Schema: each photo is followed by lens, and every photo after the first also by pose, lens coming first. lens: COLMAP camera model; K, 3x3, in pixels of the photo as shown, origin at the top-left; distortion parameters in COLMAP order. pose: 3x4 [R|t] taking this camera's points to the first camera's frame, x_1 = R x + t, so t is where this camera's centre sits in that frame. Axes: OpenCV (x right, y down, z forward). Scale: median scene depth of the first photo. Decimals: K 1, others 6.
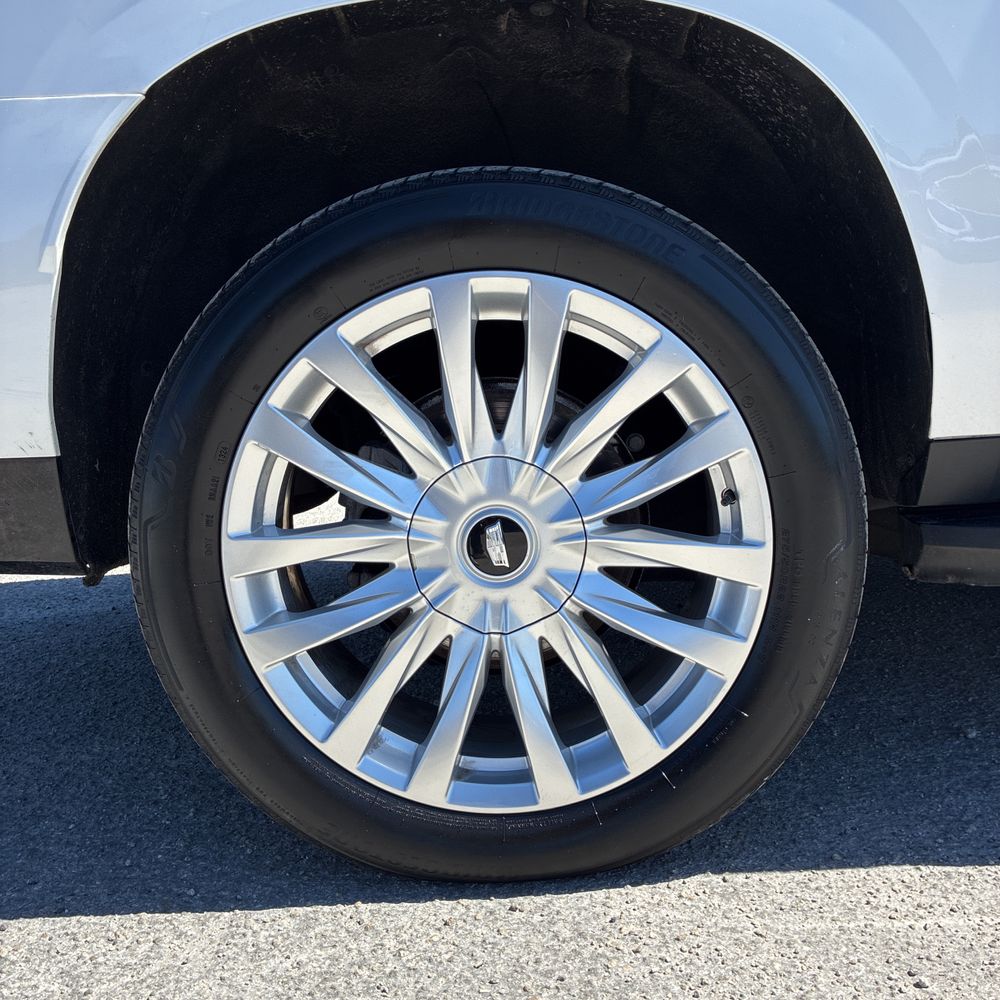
lens RADIAL K [[1006.0, 0, 499.0], [0, 1006.0, 493.7], [0, 0, 1]] dist [0.019952, 0.000000]
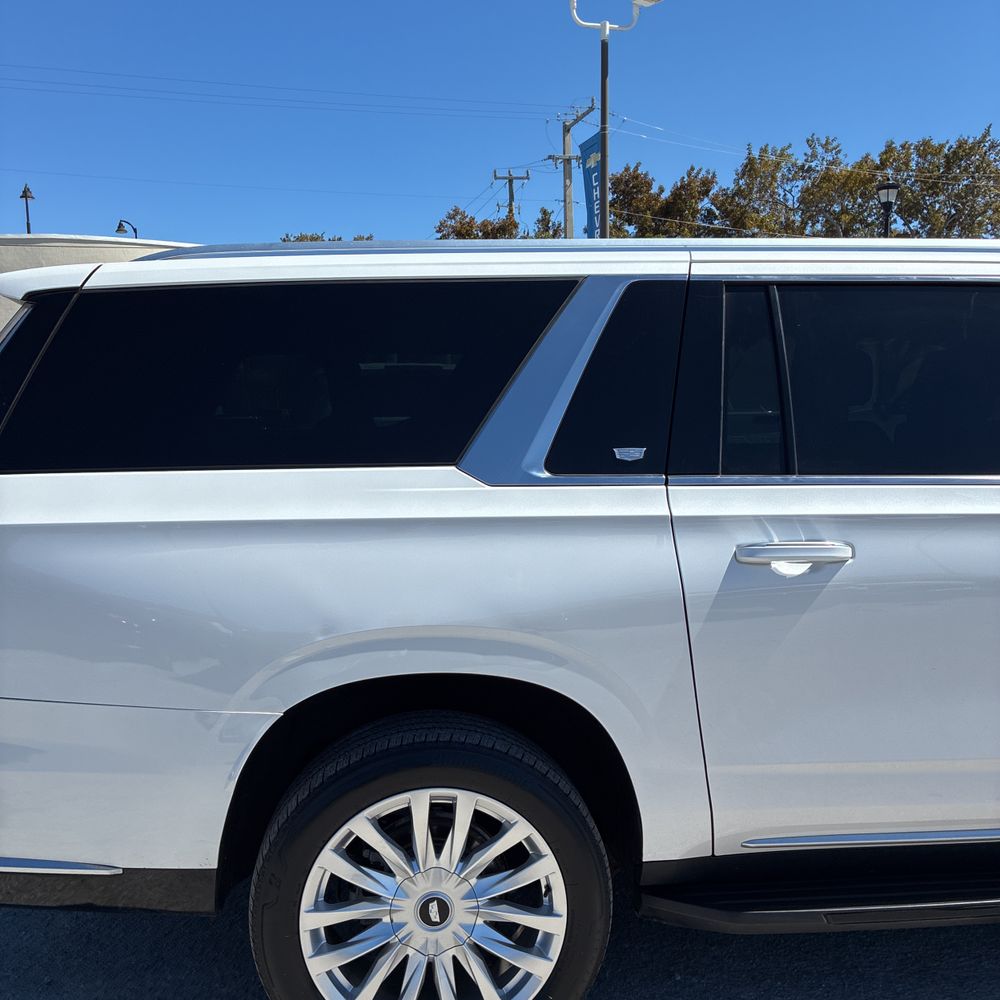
lens RADIAL K [[1006.0, 0, 490.7], [0, 1006.0, 501.1], [0, 0, 1]] dist [0.019952, 0.000000]
pose [[0.992294, 0.053557, 0.111731, -0.161345], [-0.050428, 0.998257, -0.030642, -0.721766], [-0.113177, 0.024772, 0.993266, -1.058732]]
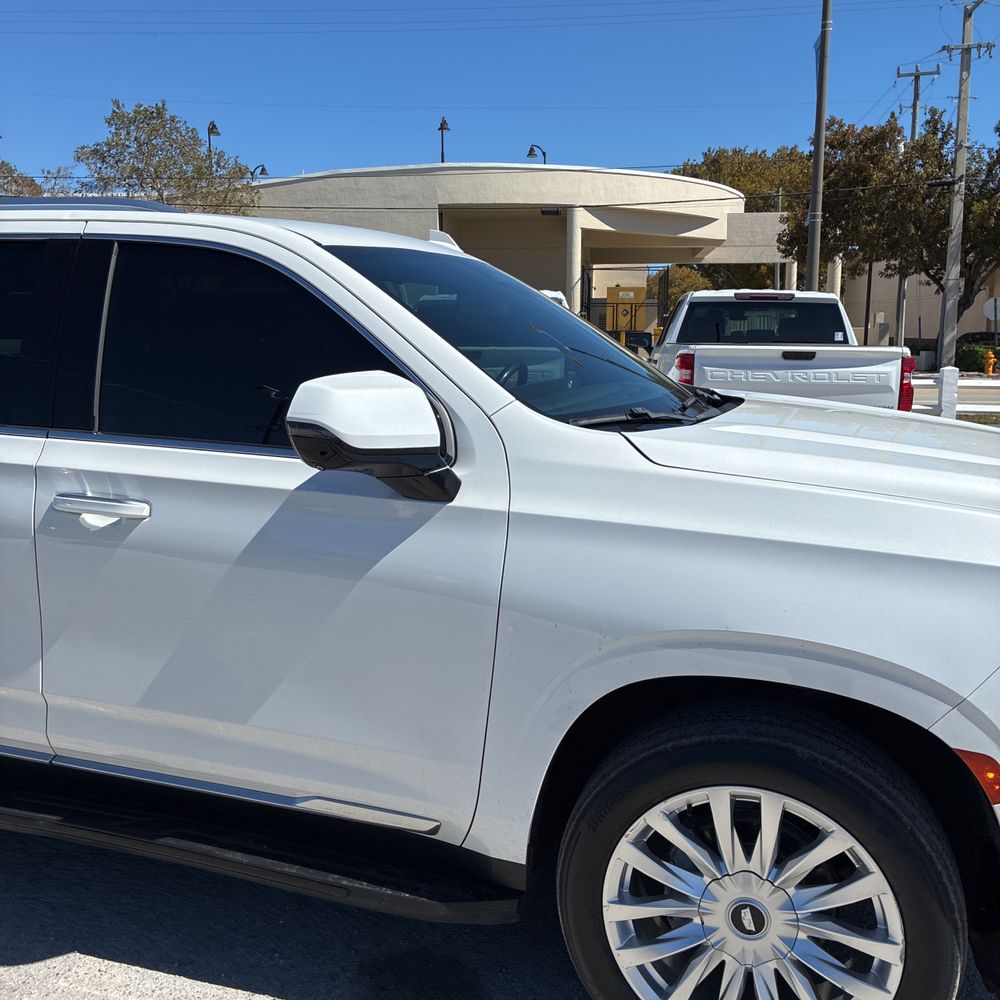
lens RADIAL K [[1006.0, 0, 517.2], [0, 1006.0, 480.0], [0, 0, 1]] dist [0.019952, 0.000000]
pose [[0.949105, 0.129263, -0.287213, 3.062643], [-0.115694, 0.991234, 0.063800, -1.059519], [0.292942, -0.027325, 0.955740, -0.916949]]
